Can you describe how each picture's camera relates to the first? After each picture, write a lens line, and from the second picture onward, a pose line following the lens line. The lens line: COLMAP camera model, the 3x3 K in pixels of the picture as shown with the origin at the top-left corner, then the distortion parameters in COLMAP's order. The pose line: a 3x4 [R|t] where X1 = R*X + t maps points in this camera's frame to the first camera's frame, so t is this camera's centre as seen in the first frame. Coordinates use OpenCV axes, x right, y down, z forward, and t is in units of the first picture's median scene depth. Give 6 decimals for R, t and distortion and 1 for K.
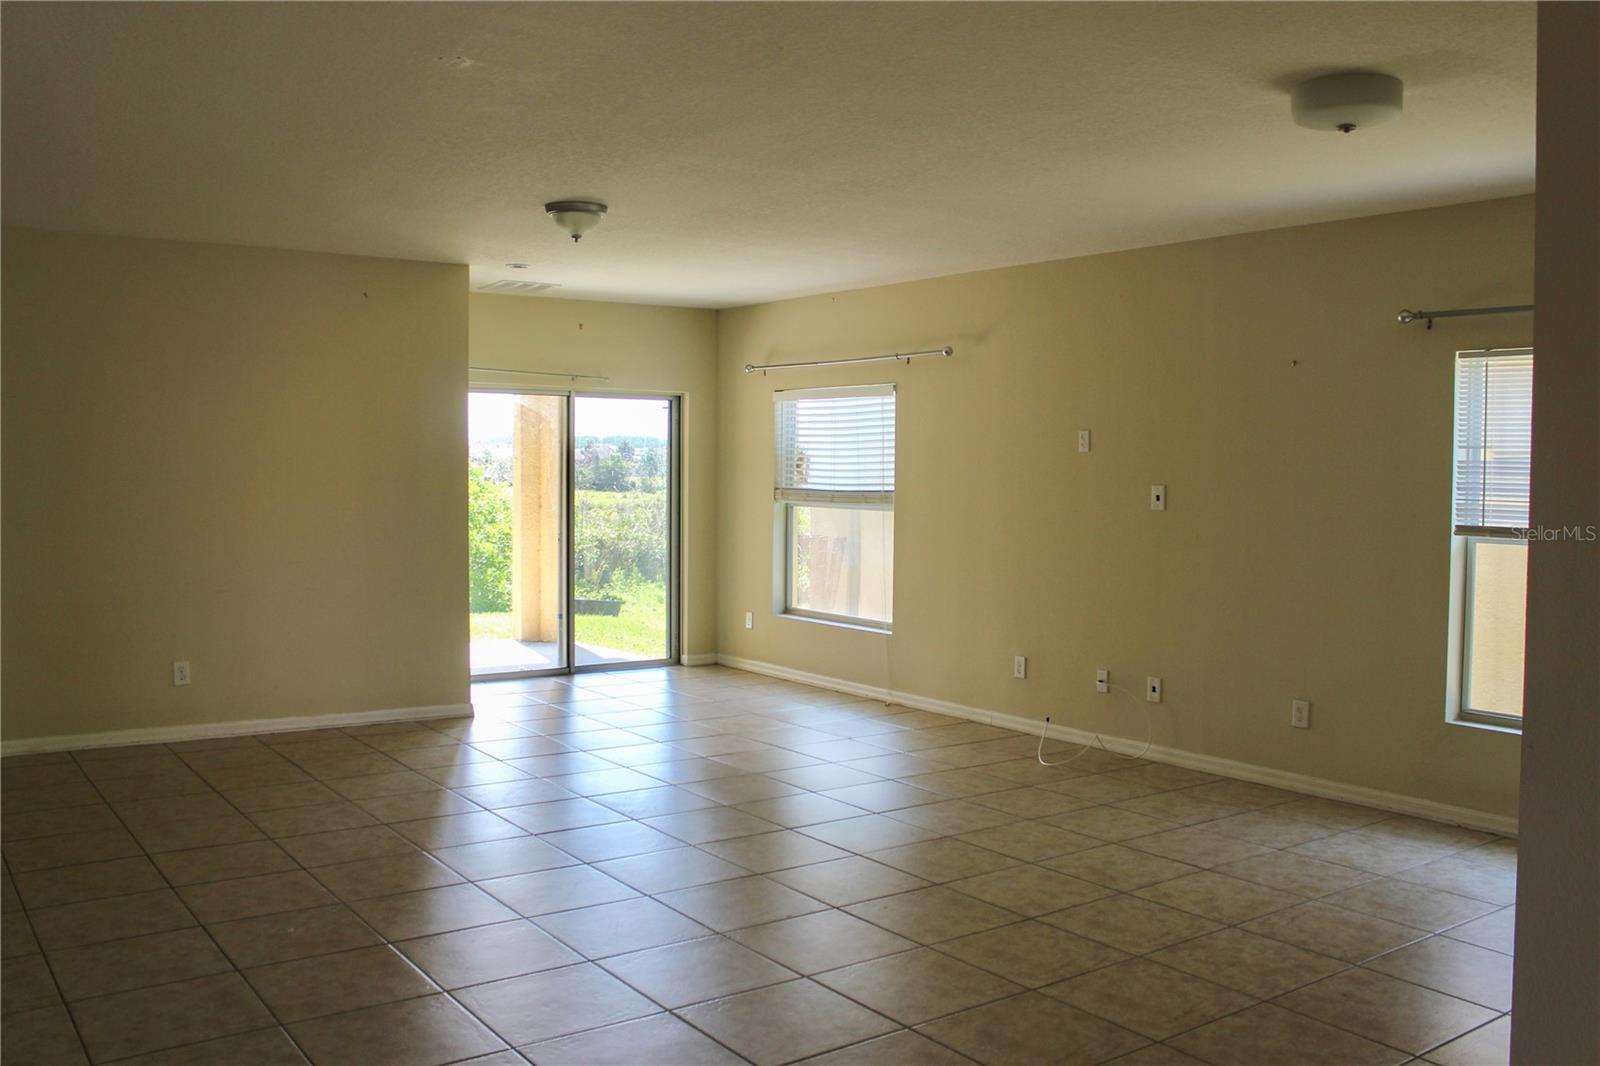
lens RADIAL K [[1387.9, 0, 800.0], [0, 1387.9, 533.0], [0, 0, 1]] dist [-0.180637, 0.165986]
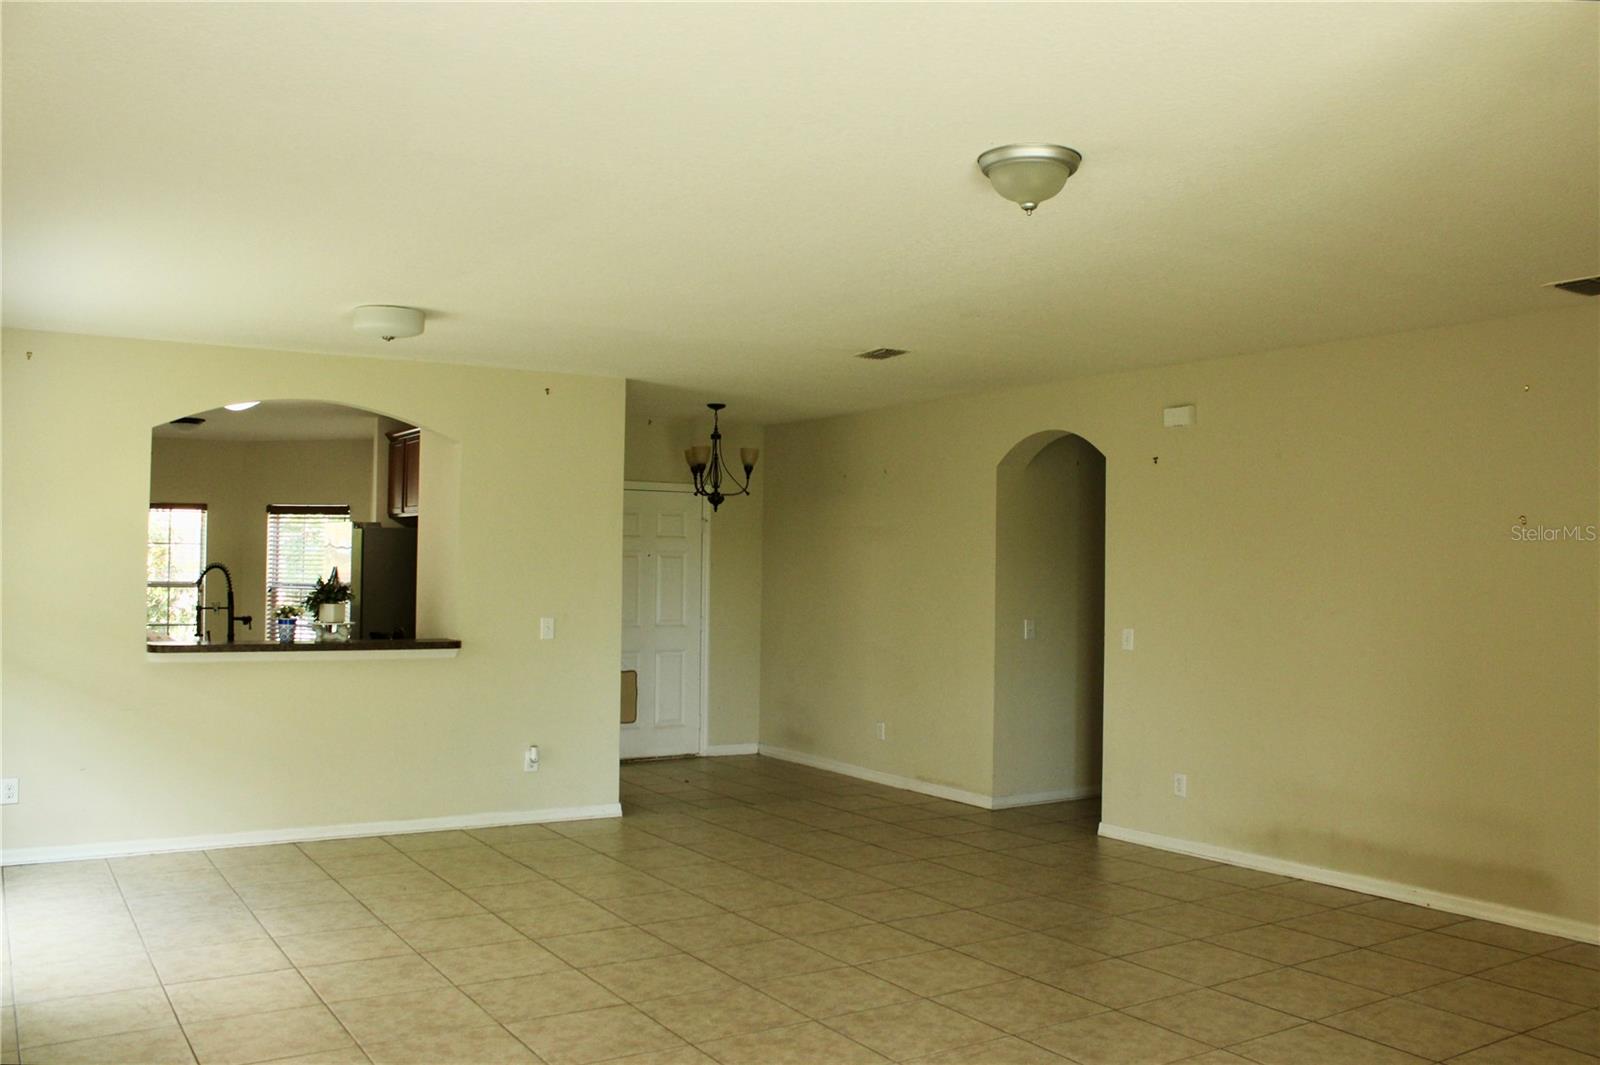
lens RADIAL K [[1387.9, 0, 800.0], [0, 1387.9, 532.5], [0, 0, 1]] dist [-0.180637, 0.165986]
pose [[-0.997648, -0.016754, 0.066462, -0.132860], [-0.015004, 0.999530, 0.026738, -0.106248], [-0.066879, 0.025678, -0.997431, 2.021921]]
